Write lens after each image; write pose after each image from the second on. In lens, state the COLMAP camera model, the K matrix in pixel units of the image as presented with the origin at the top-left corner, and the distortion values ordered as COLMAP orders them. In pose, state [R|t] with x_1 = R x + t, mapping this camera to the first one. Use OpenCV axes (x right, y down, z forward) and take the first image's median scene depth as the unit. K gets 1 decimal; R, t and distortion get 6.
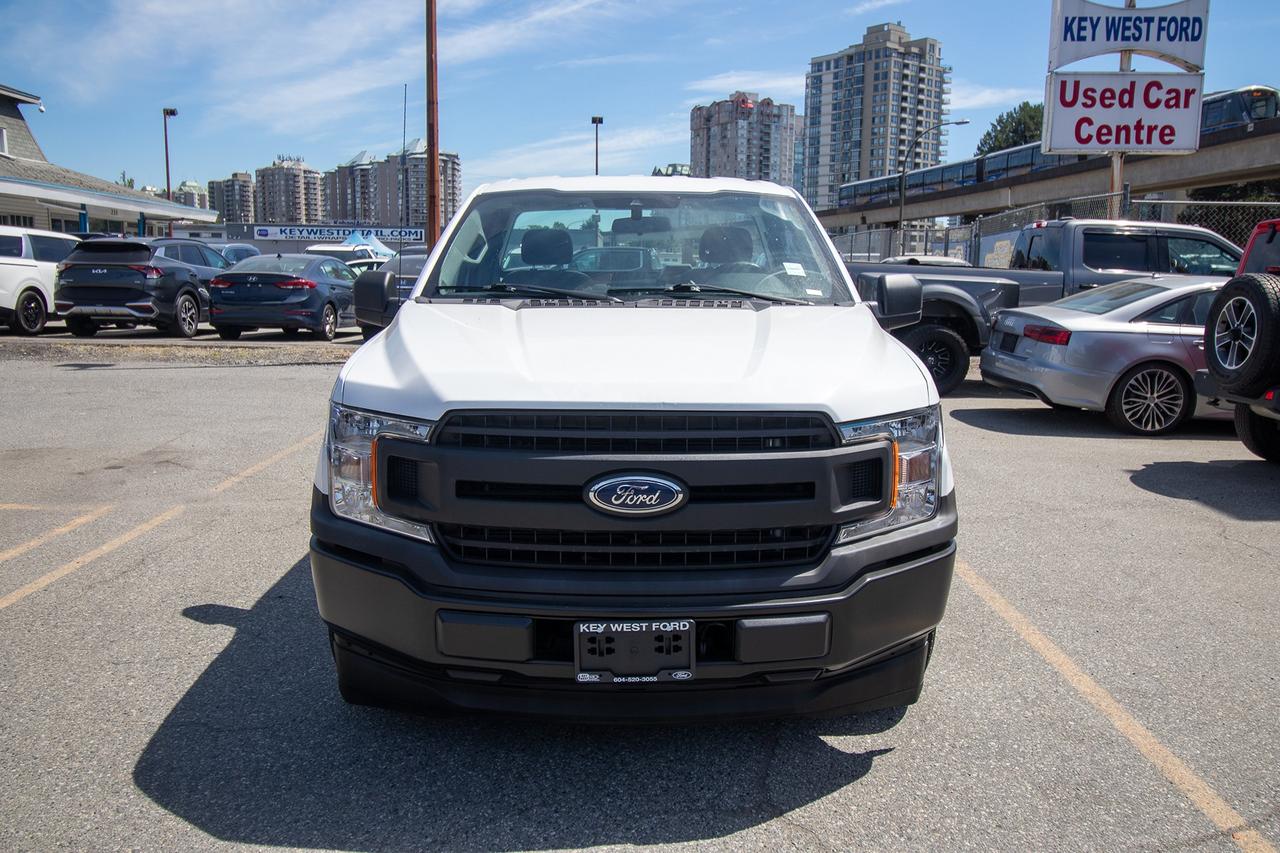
lens RADIAL K [[1005.4, 0, 646.5], [0, 1005.4, 429.4], [0, 0, 1]] dist [0.015241, -0.007471]
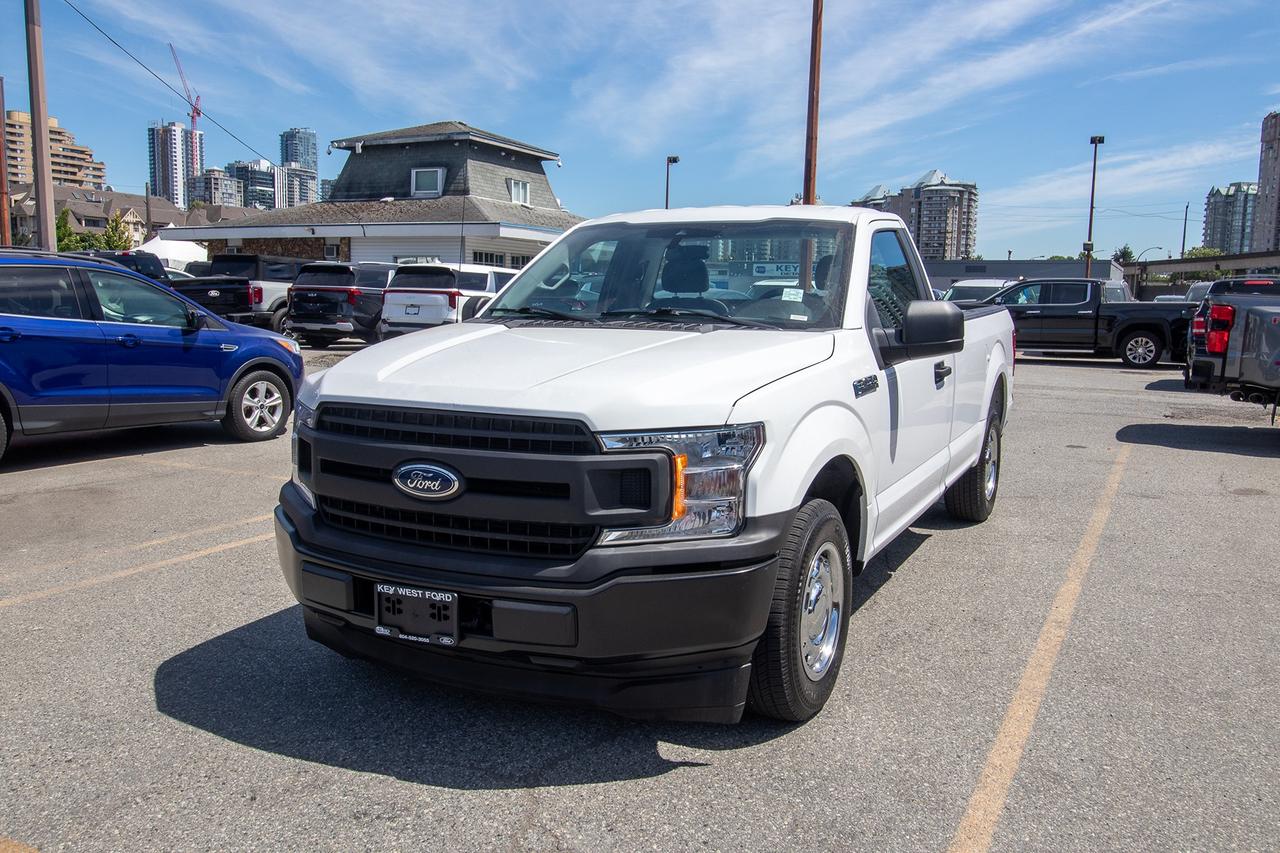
lens RADIAL K [[1044.2, 0, 655.6], [0, 1044.2, 428.3], [0, 0, 1]] dist [0.011795, -0.002779]
pose [[0.890158, 0.059239, -0.451785, 0.388164], [-0.077243, 0.996781, -0.021494, 0.004717], [0.449057, 0.054030, 0.891868, 0.014591]]
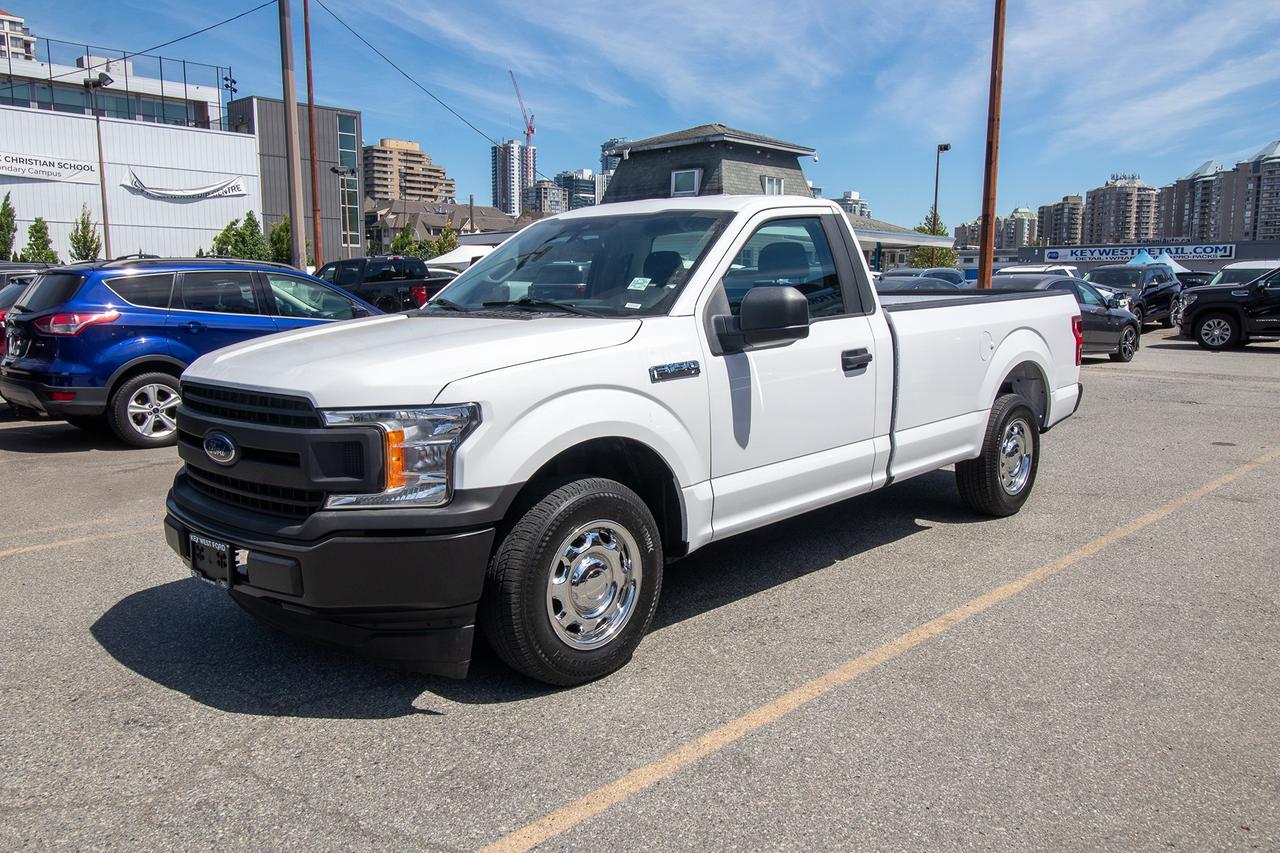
lens RADIAL K [[1005.4, 0, 646.5], [0, 1005.4, 429.4], [0, 0, 1]] dist [0.015241, -0.007471]
pose [[0.719352, 0.083818, -0.689570, 0.682127], [-0.099161, 0.994918, 0.017489, -0.021499], [0.687531, 0.055798, 0.724008, 0.200375]]
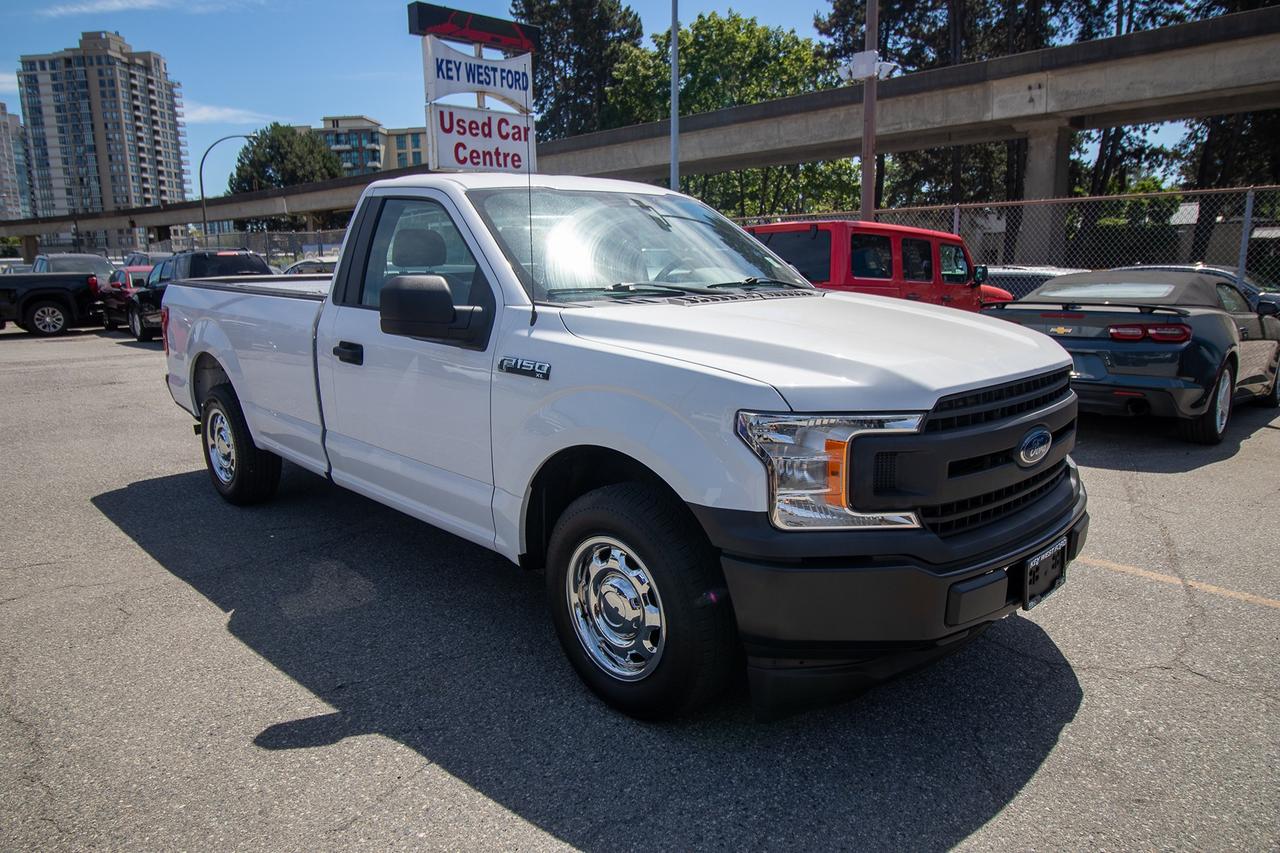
lens RADIAL K [[856.3, 0, 640.0], [0, 856.3, 426.5], [0, 0, 1]] dist [0.001159, -0.004935]
pose [[0.725835, -0.147737, 0.671817, -0.524581], [0.130765, 0.988489, 0.076096, -0.050161], [-0.675326, 0.032618, 0.736798, 0.280253]]
